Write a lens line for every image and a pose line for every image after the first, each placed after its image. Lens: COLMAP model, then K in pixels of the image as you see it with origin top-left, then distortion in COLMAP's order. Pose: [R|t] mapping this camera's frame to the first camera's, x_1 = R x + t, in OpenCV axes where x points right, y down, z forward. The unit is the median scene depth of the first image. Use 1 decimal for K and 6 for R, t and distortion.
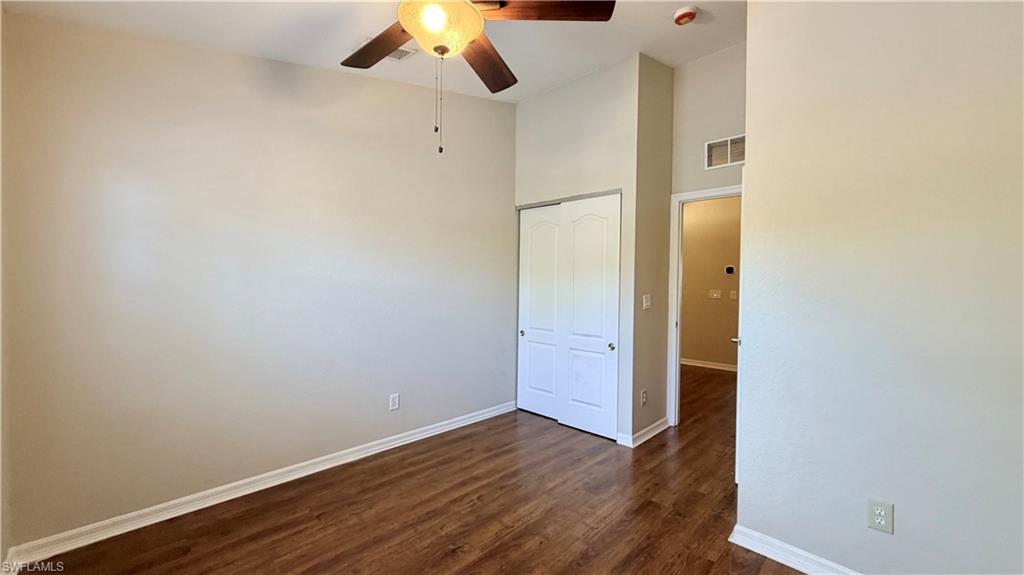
lens RADIAL K [[407.0, 0, 510.4], [0, 407.0, 288.9], [0, 0, 1]] dist [0.000126, -0.000103]
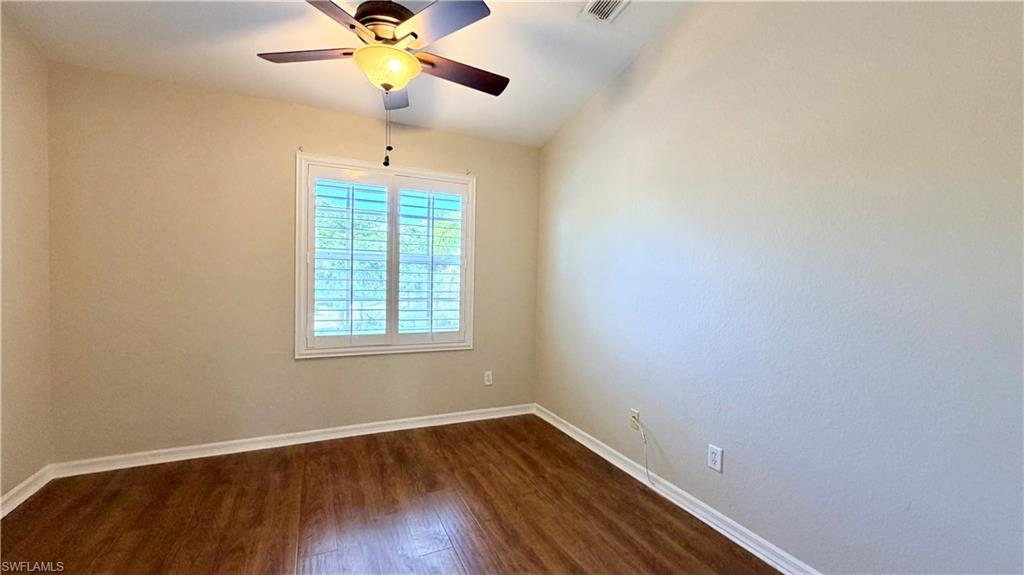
lens RADIAL K [[407.0, 0, 510.4], [0, 407.0, 288.9], [0, 0, 1]] dist [0.000126, -0.000103]
pose [[-0.312001, 0.010760, -0.950021, 0.582014], [-0.068323, 0.997093, 0.033731, 0.008168], [0.947622, 0.075432, -0.310358, 1.153831]]
